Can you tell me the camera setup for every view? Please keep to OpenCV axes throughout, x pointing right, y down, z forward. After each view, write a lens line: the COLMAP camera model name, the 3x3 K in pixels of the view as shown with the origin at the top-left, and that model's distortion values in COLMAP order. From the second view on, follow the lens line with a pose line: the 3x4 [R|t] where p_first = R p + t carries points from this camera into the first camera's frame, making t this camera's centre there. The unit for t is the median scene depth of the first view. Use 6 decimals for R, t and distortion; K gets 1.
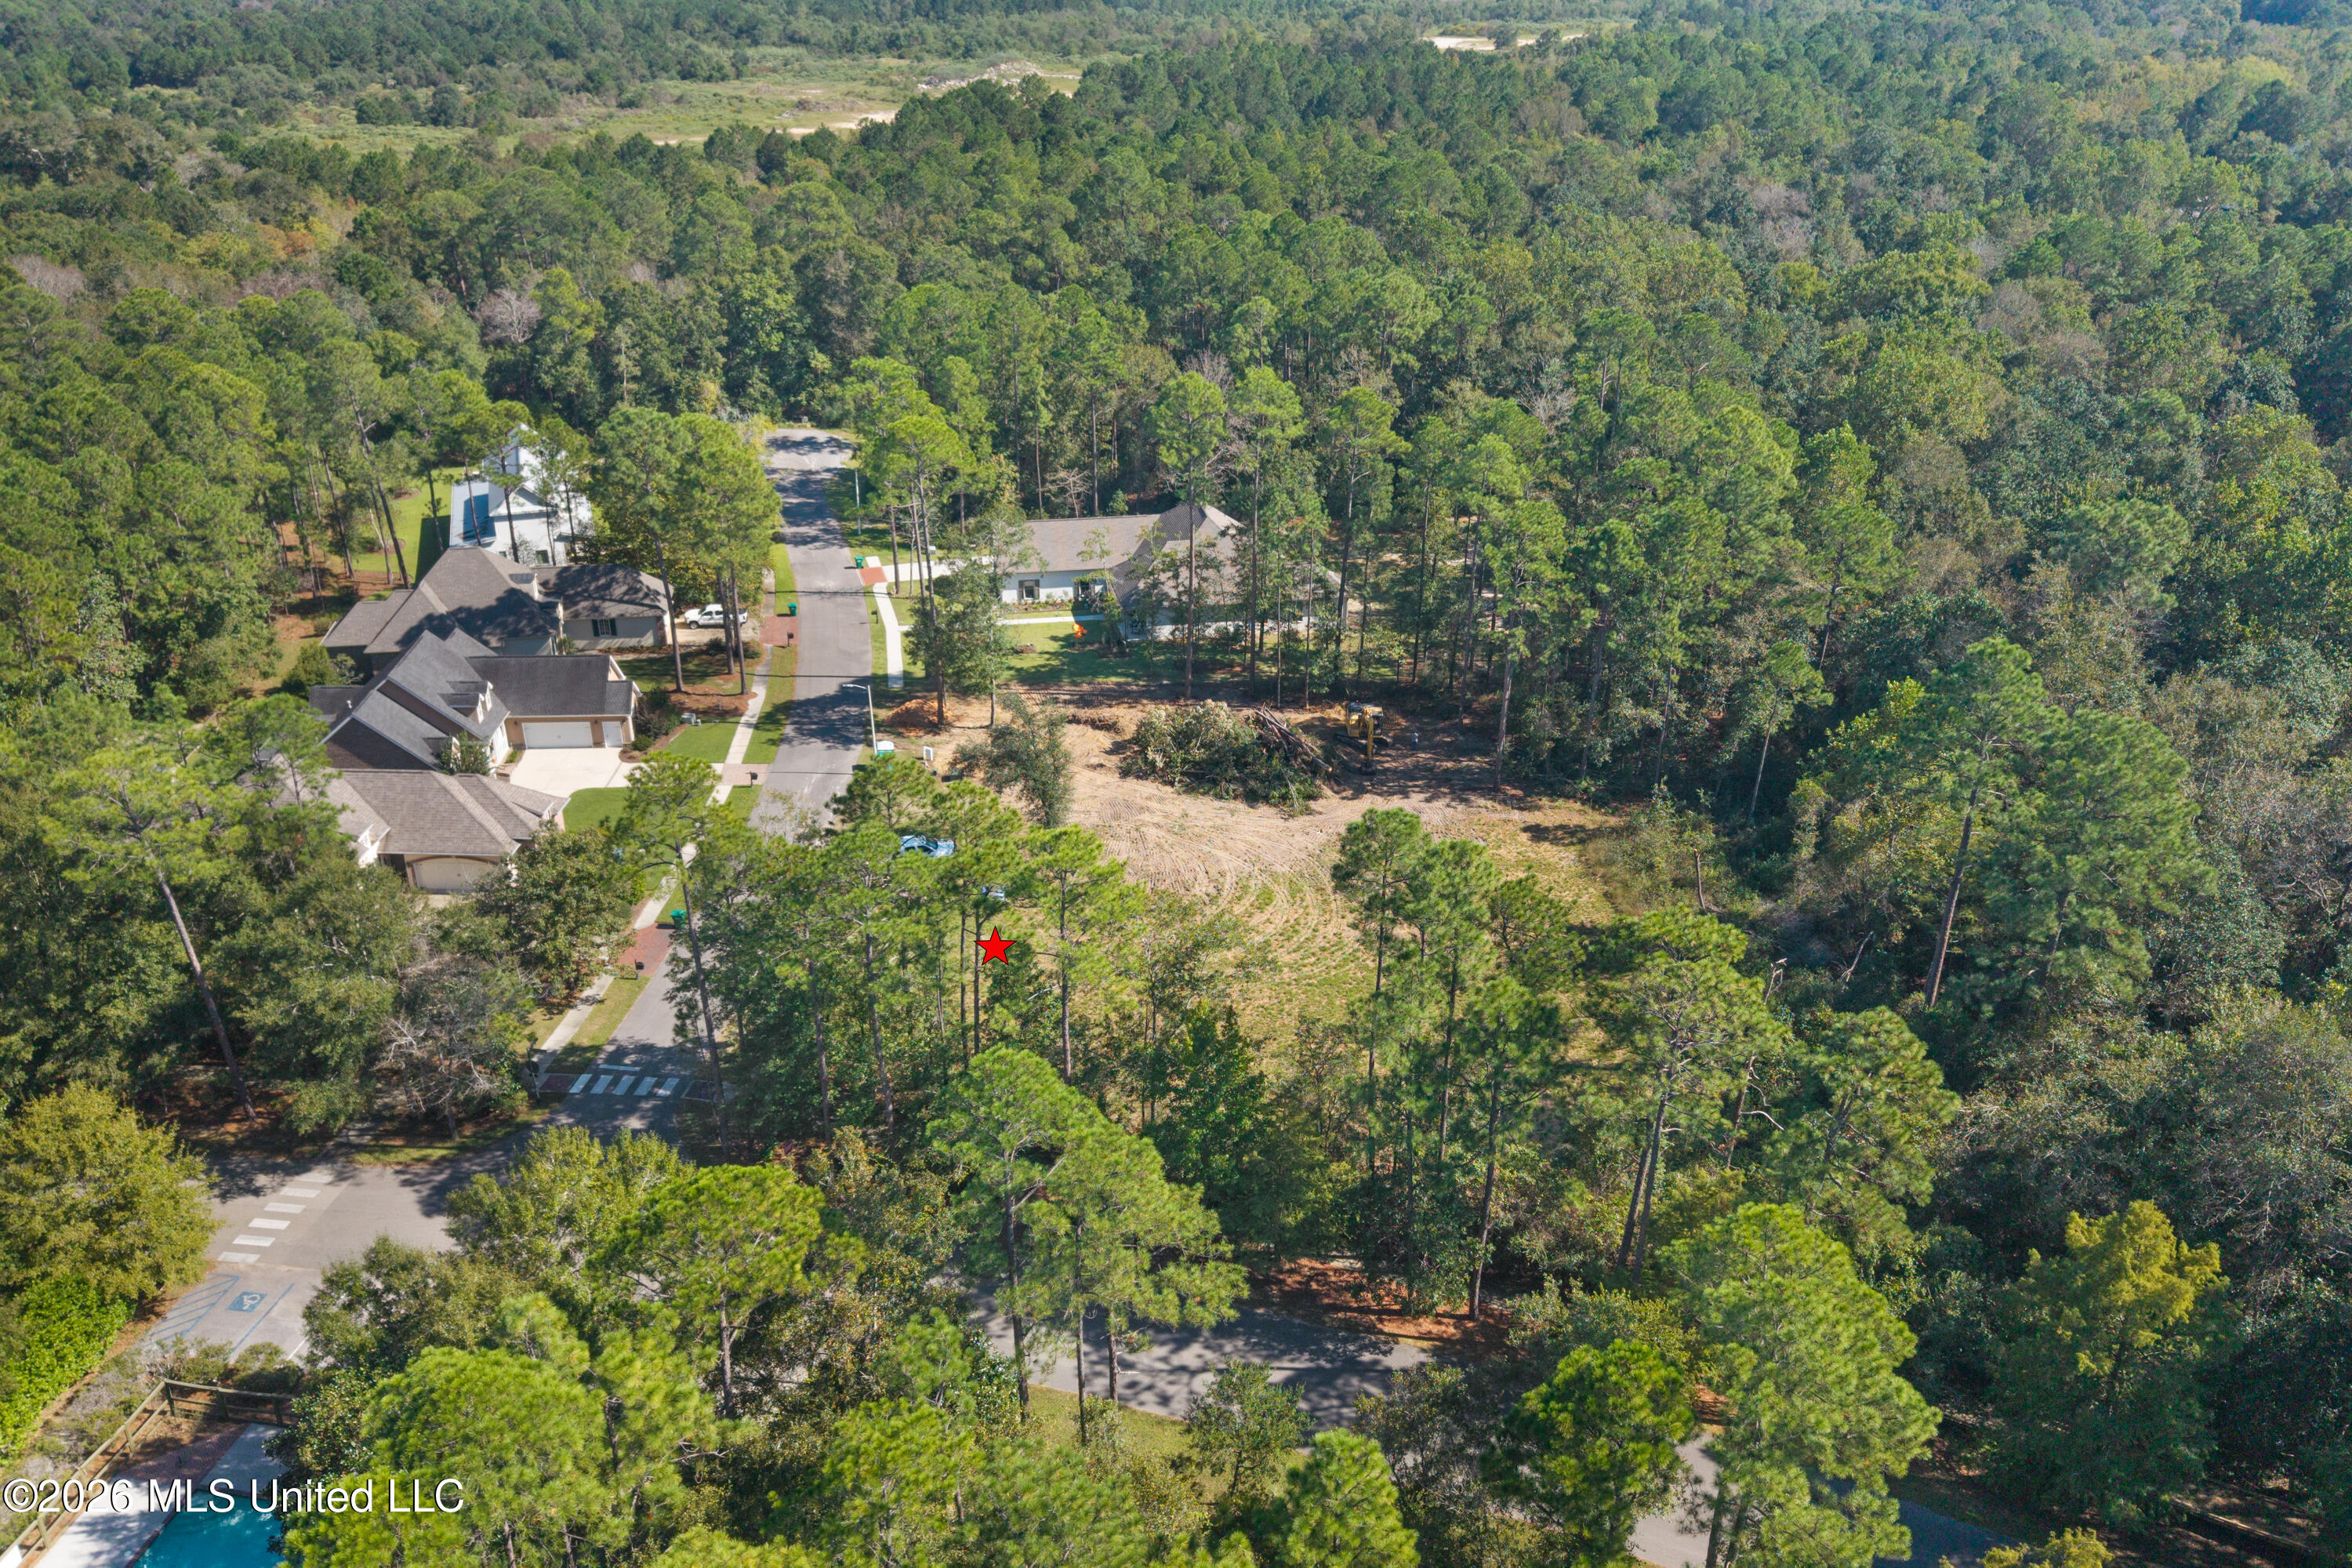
lens RADIAL K [[1886.6, 0, 1194.9], [0, 1886.6, 712.6], [0, 0, 1]] dist [0.048104, -0.076448]
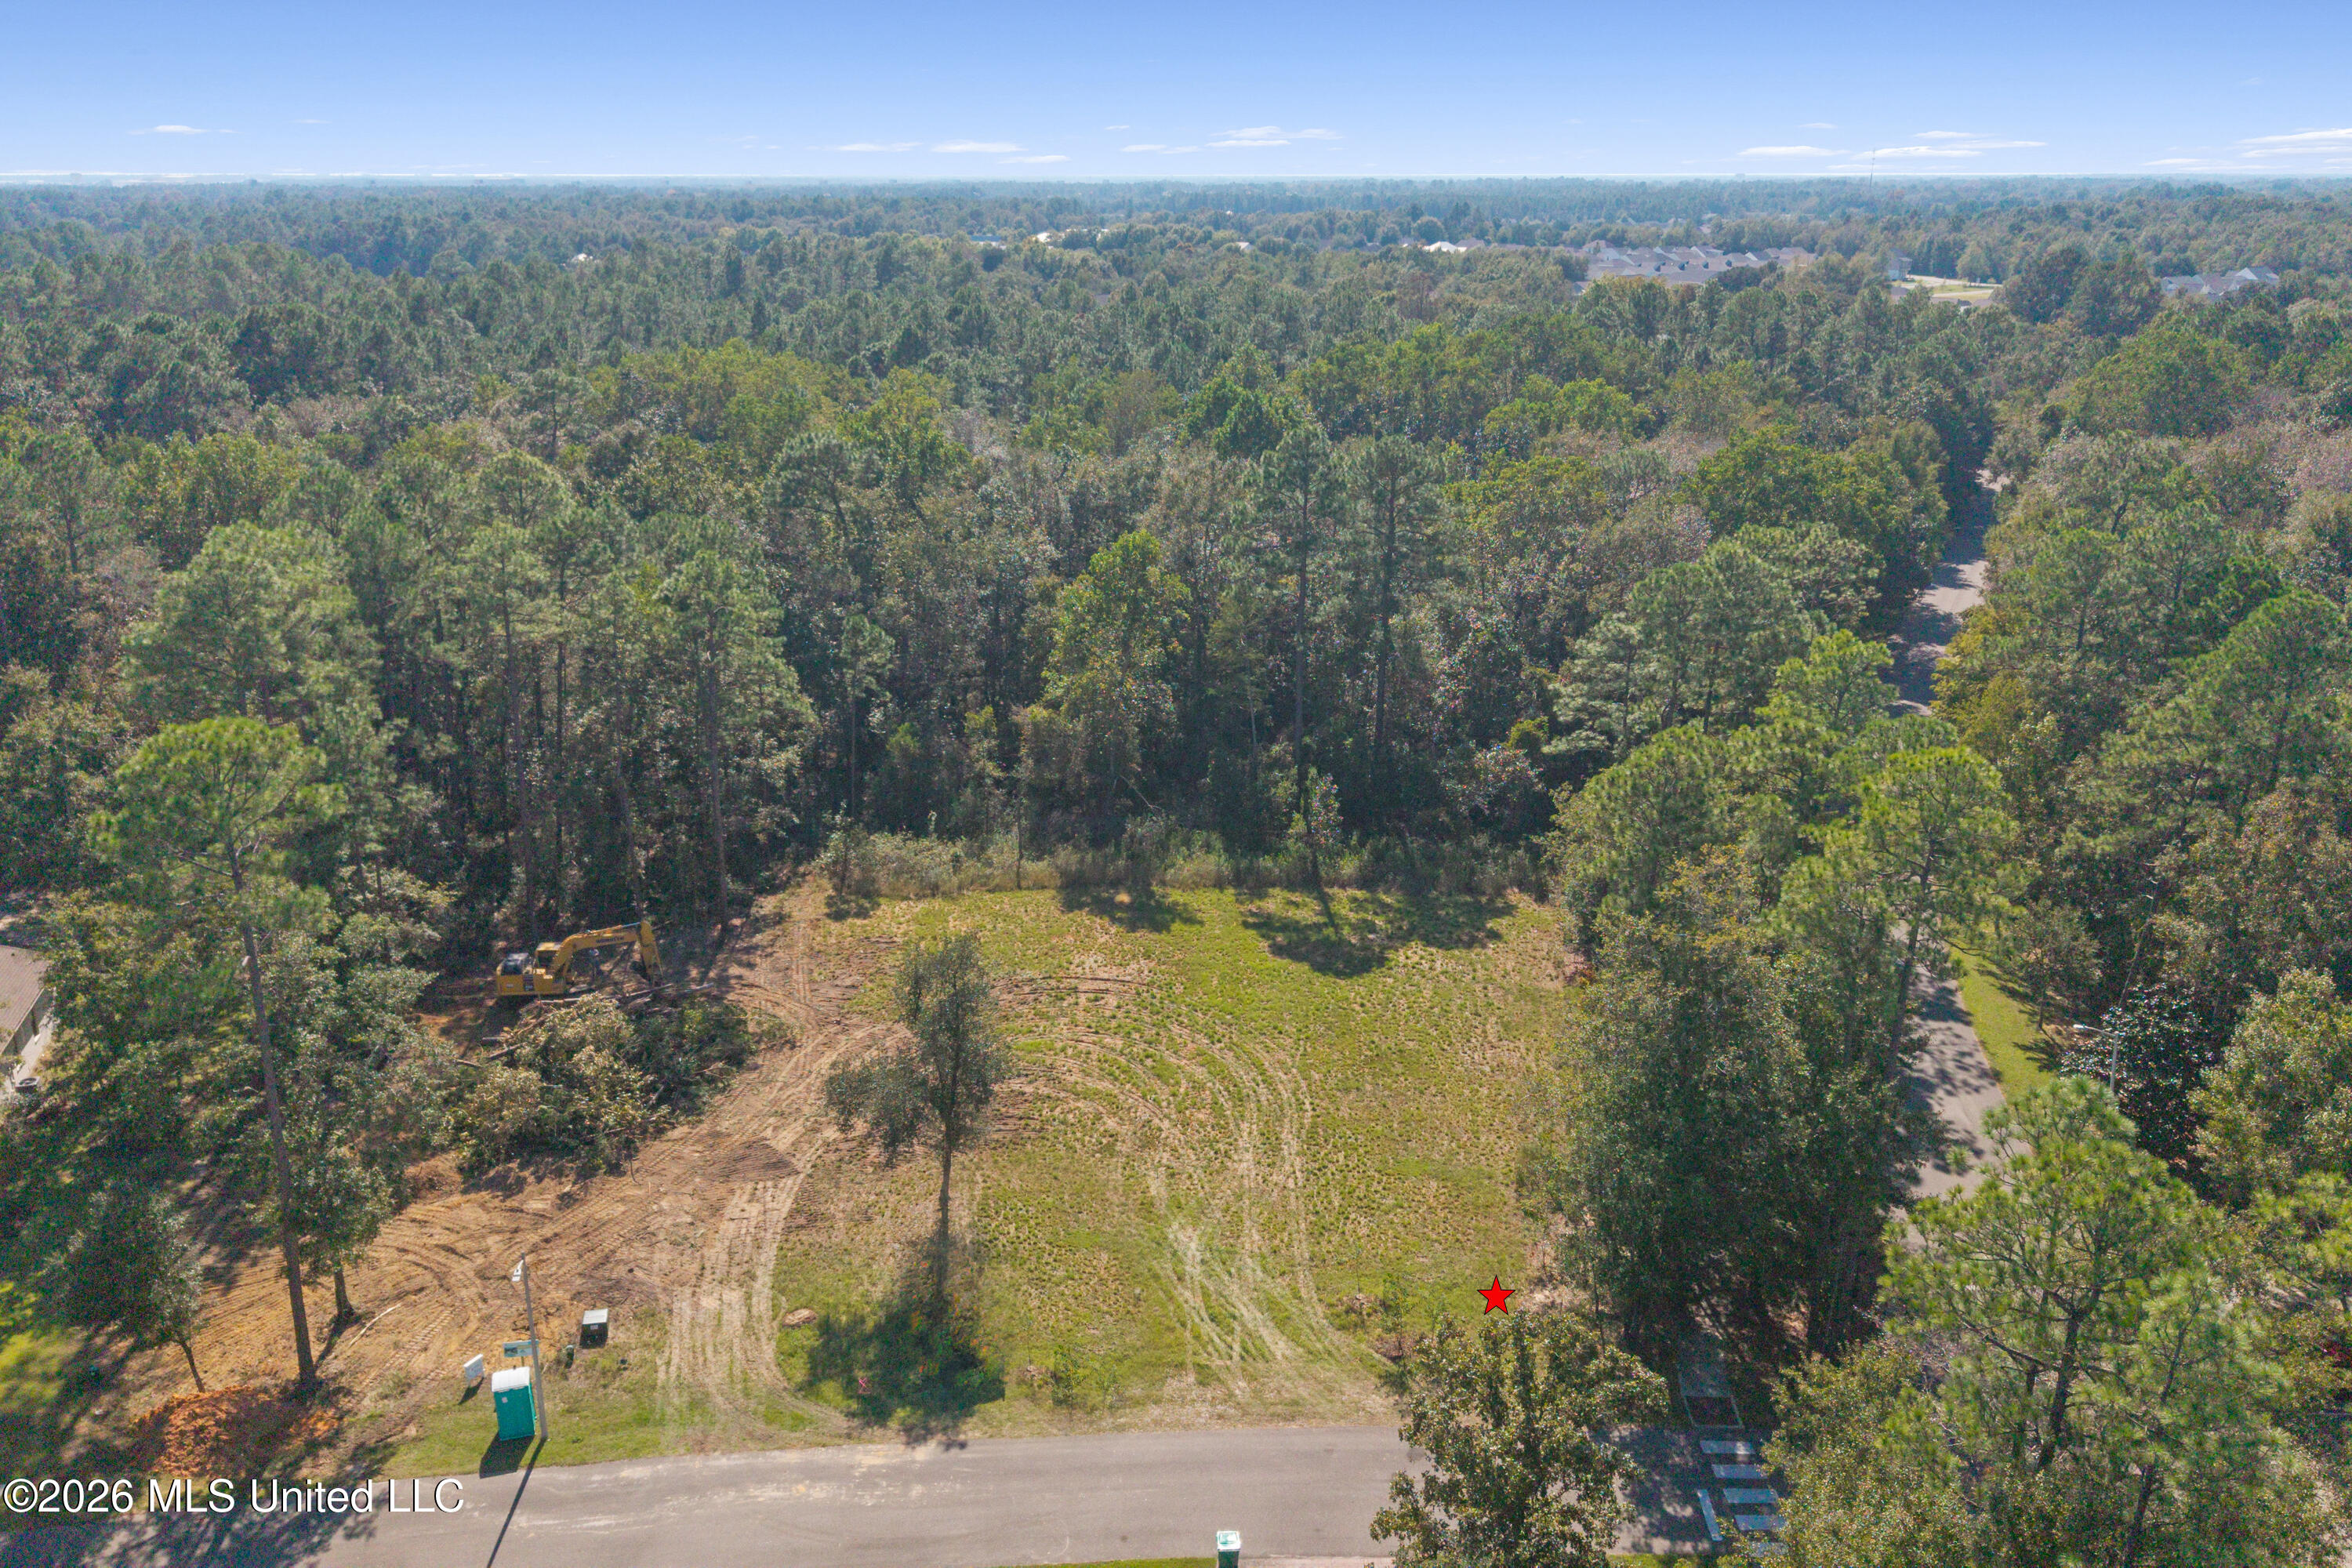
lens RADIAL K [[1886.6, 0, 1169.7], [0, 1886.6, 770.9], [0, 0, 1]] dist [0.048104, -0.076448]
pose [[-0.100034, -0.315597, 0.943606, -0.529166], [0.407350, 0.852252, 0.328227, -0.180709], [-0.907777, 0.417212, 0.043304, 0.712318]]
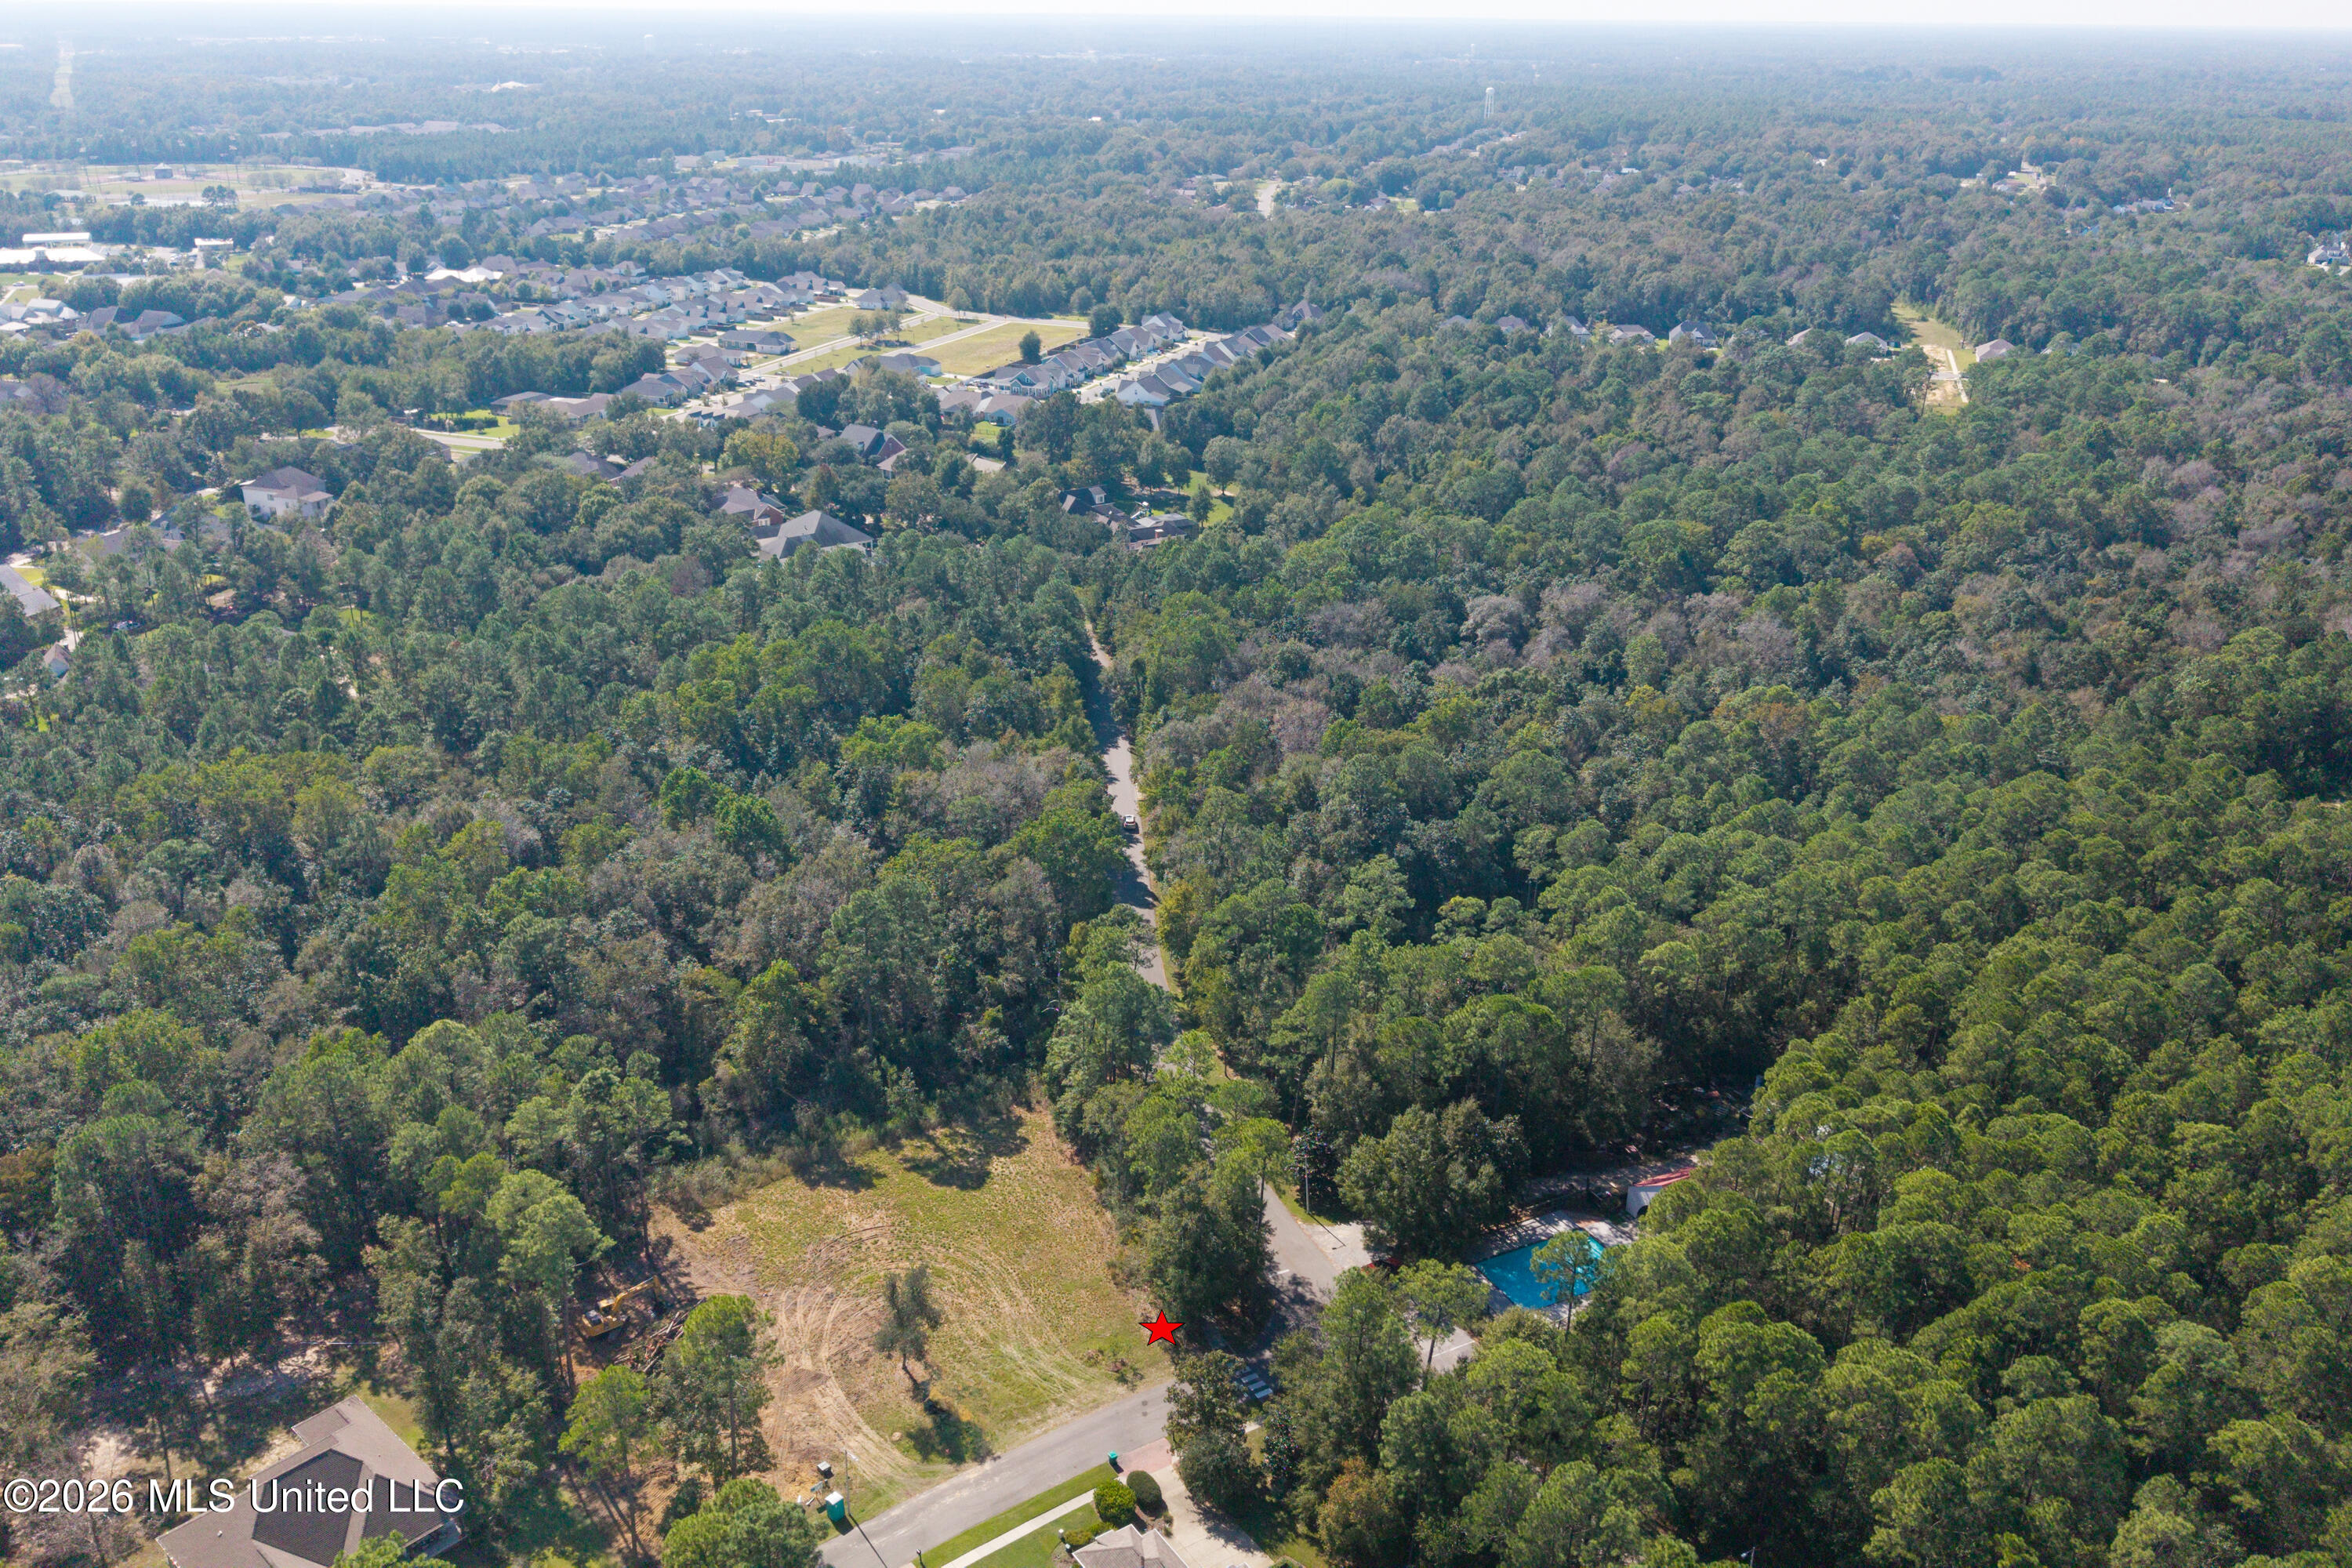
lens RADIAL K [[1886.6, 0, 1204.3], [0, 1886.6, 793.8], [0, 0, 1]] dist [0.048104, -0.076448]
pose [[-0.611234, -0.332655, 0.718146, -0.941500], [0.303270, 0.739680, 0.600751, -0.886343], [-0.731041, 0.584991, -0.351233, 0.914347]]
